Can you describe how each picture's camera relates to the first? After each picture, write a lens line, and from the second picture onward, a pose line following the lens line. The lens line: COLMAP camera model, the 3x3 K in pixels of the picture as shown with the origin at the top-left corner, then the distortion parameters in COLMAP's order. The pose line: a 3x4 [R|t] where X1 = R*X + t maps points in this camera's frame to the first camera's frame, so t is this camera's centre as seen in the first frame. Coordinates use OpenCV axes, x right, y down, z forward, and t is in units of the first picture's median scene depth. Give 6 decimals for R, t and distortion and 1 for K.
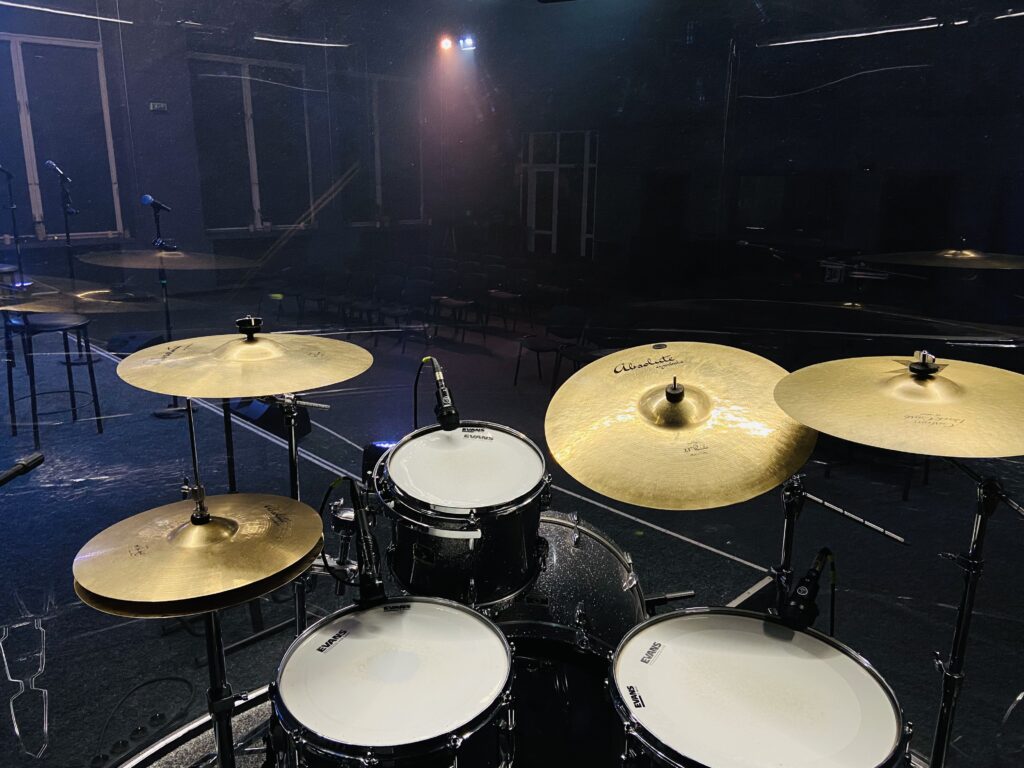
lens RADIAL K [[772.5, 0, 505.9], [0, 772.5, 355.9], [0, 0, 1]] dist [0.036982, -0.004966]
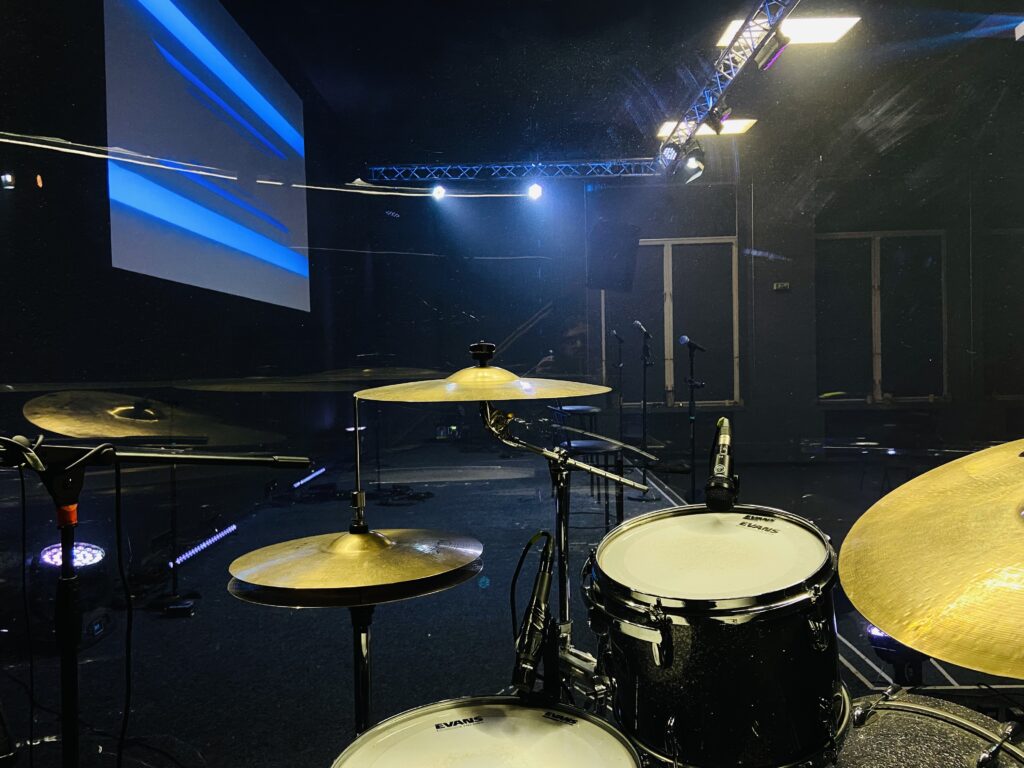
lens RADIAL K [[772.5, 0, 505.9], [0, 772.5, 355.9], [0, 0, 1]] dist [0.036982, -0.004966]
pose [[0.693057, -0.036362, -0.719965, 0.124195], [-0.139336, 0.973137, -0.183277, 0.045520], [0.707288, 0.227338, 0.669373, 0.134360]]
